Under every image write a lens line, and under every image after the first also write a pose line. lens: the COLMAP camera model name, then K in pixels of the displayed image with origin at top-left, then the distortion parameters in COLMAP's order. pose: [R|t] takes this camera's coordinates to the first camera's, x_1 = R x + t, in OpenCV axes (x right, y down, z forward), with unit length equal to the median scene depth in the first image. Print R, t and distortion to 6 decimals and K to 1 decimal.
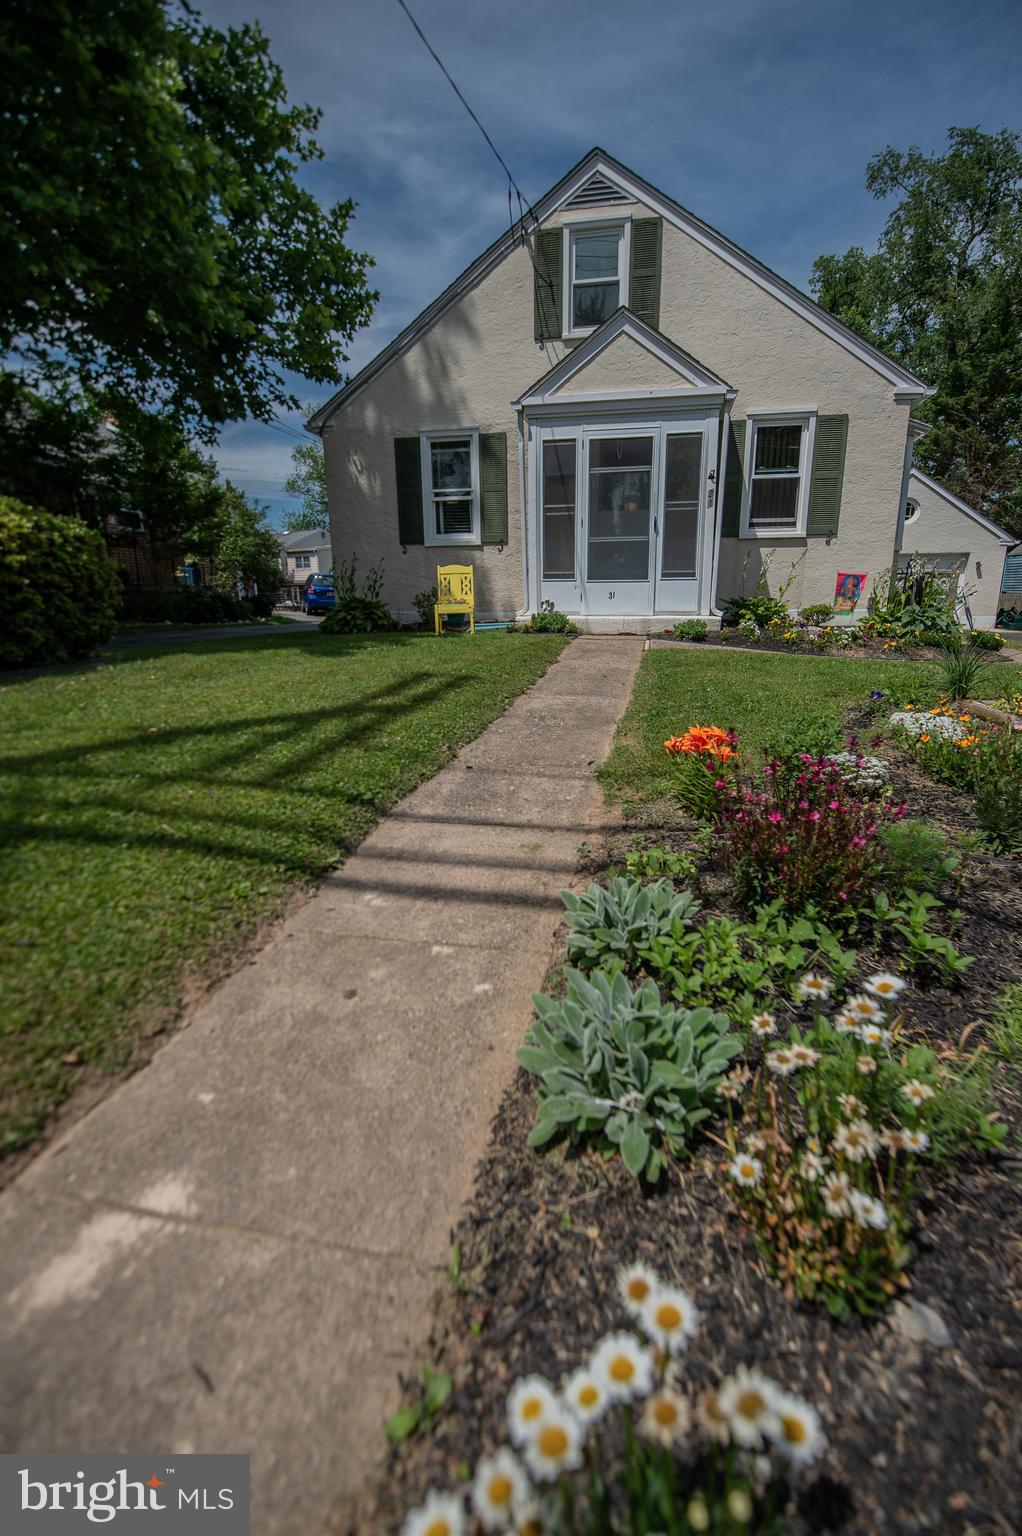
lens RADIAL K [[662.9, 0, 511.0], [0, 662.9, 768.0], [0, 0, 1]] dist [0.001841, -0.011706]
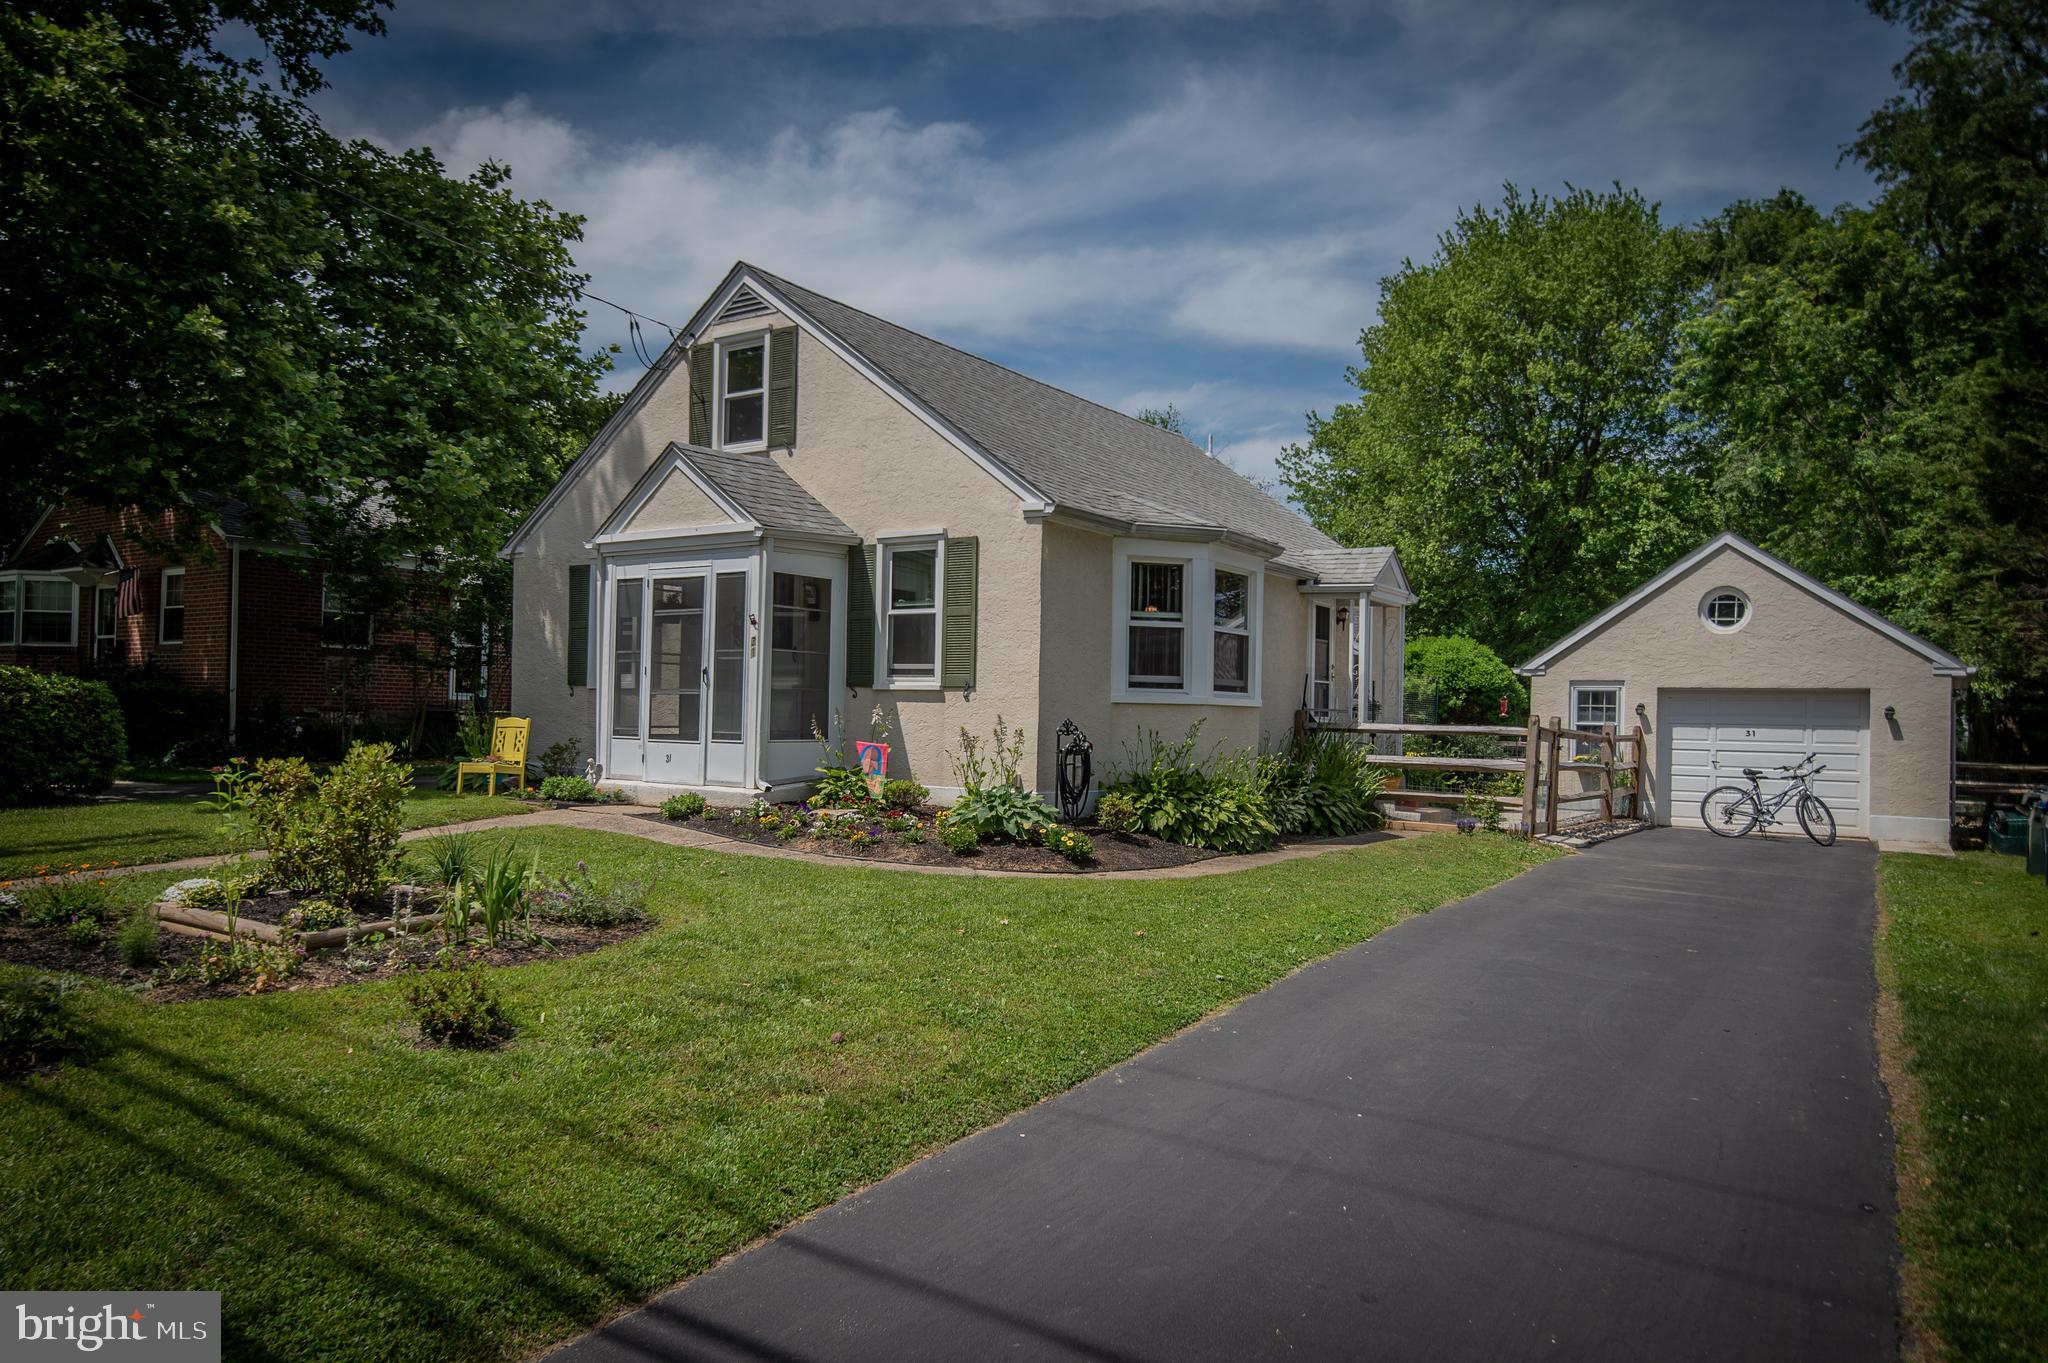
lens RADIAL K [[1329.2, 0, 1025.7], [0, 1329.2, 715.8], [0, 0, 1]] dist [0.007835, 0.003131]
pose [[0.923229, 0.023778, -0.383513, 1.156138], [-0.121820, 0.964709, -0.233444, 0.011394], [0.364428, 0.262243, 0.893544, -0.286322]]
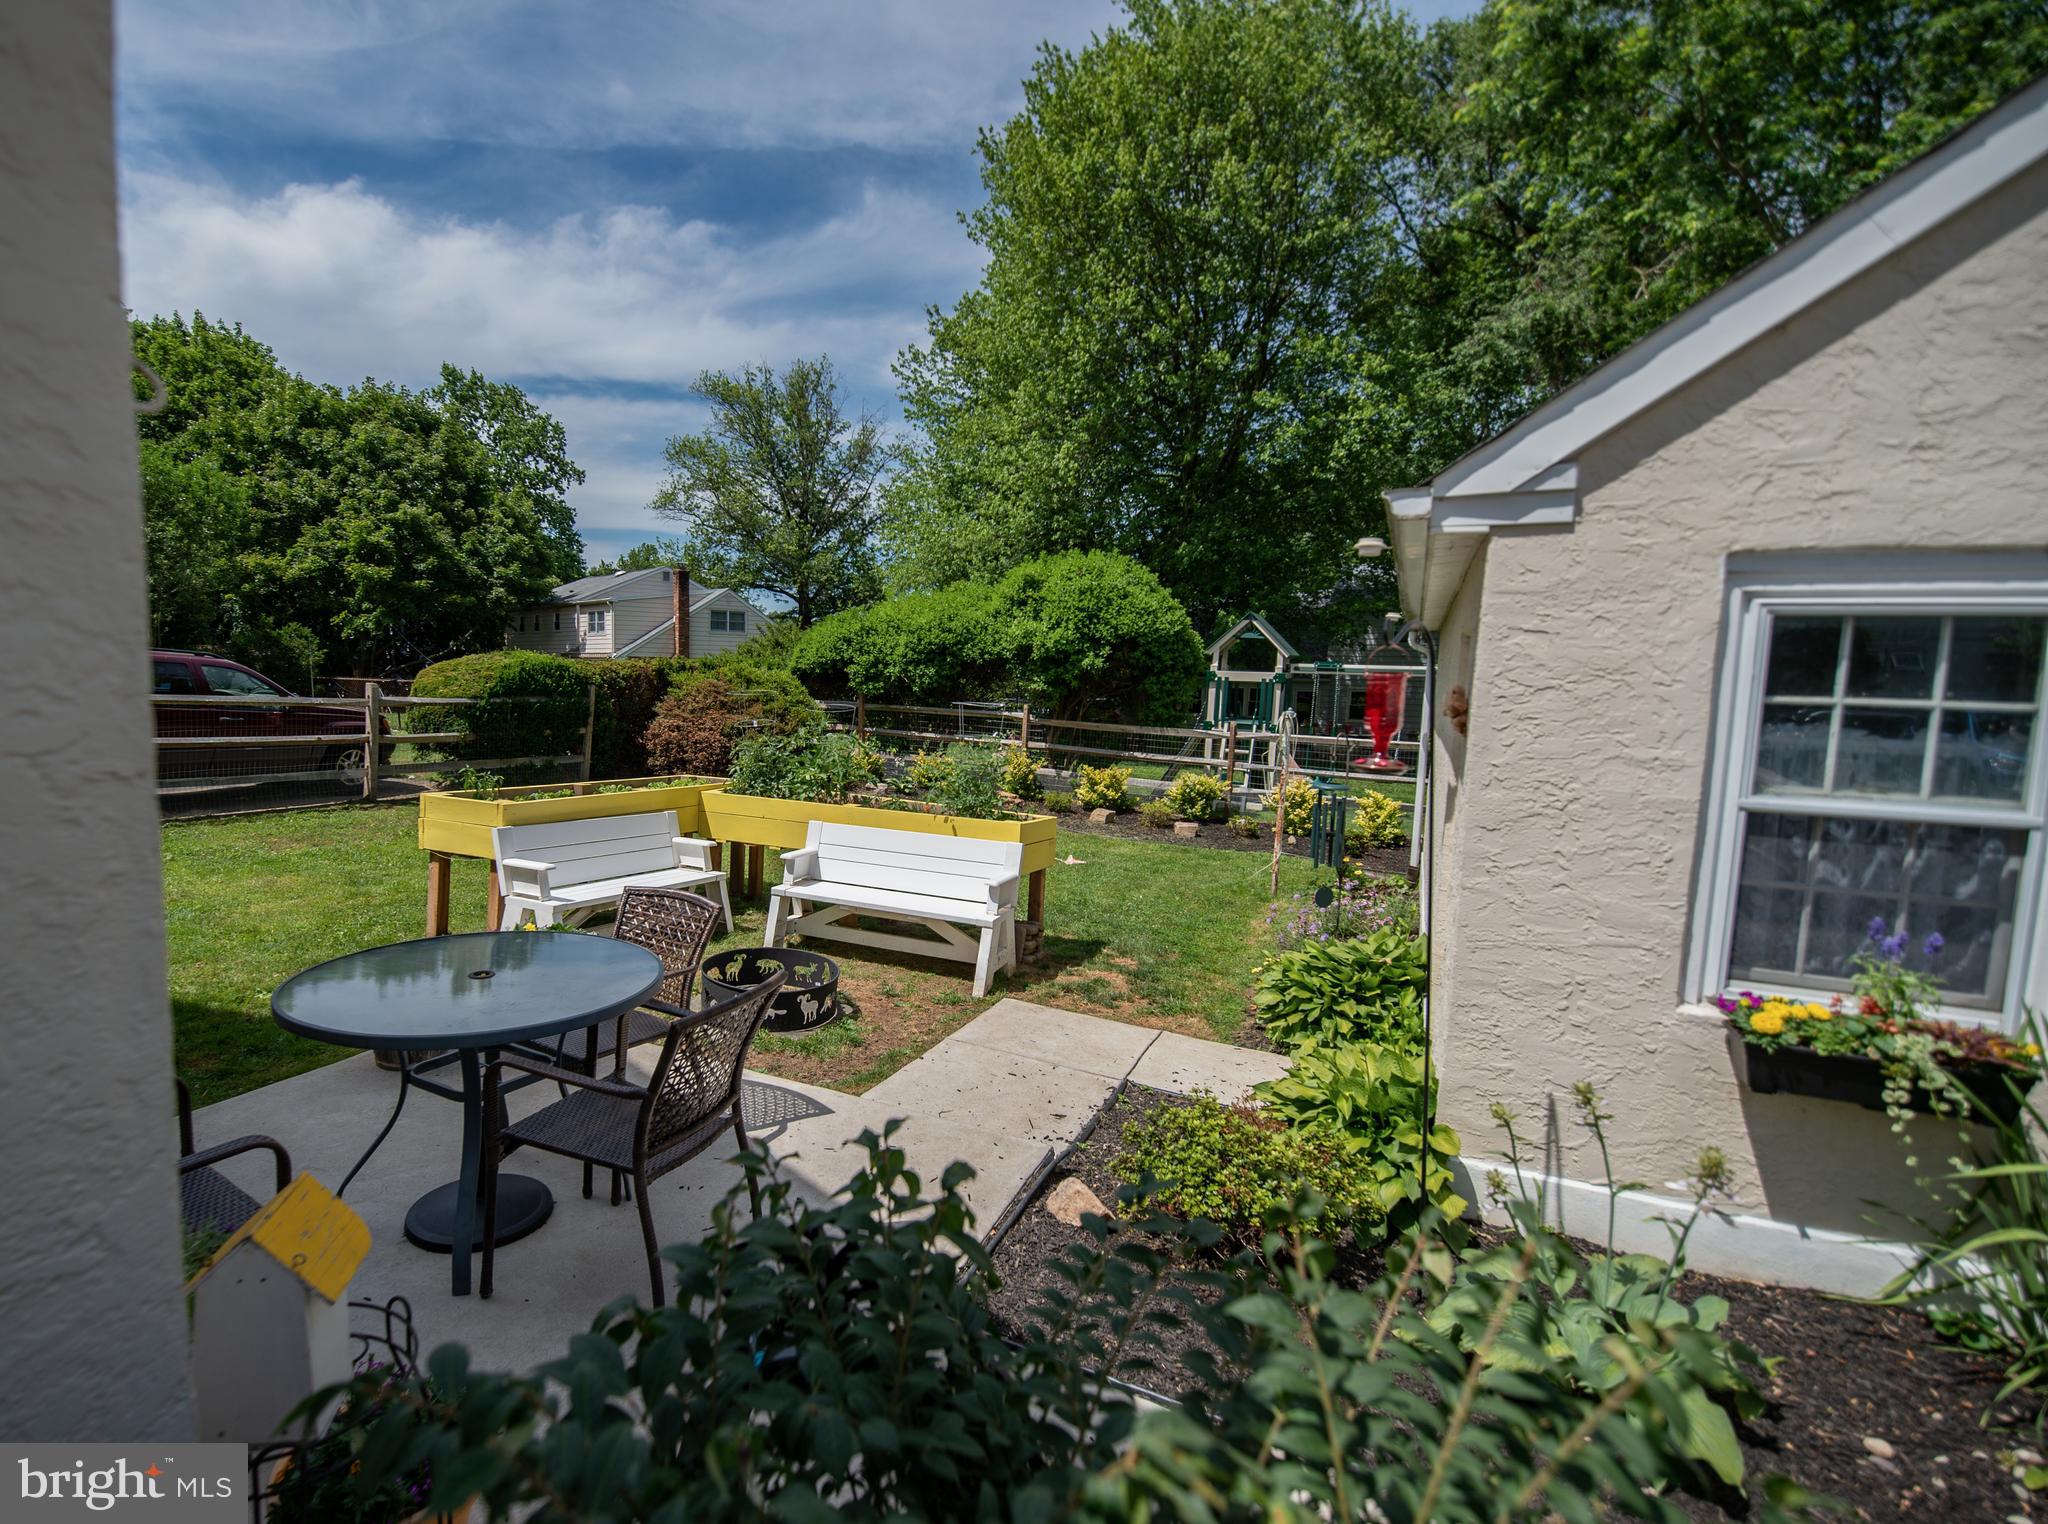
lens RADIAL K [[958.4, 0, 881.5], [0, 958.4, 789.6], [0, 0, 1]] dist [-0.018262, -0.000314]
pose [[0.955826, 0.063584, -0.286974, 0.956472], [-0.101732, 0.987544, -0.120031, -0.653087], [0.275767, 0.143923, 0.950389, 2.065281]]
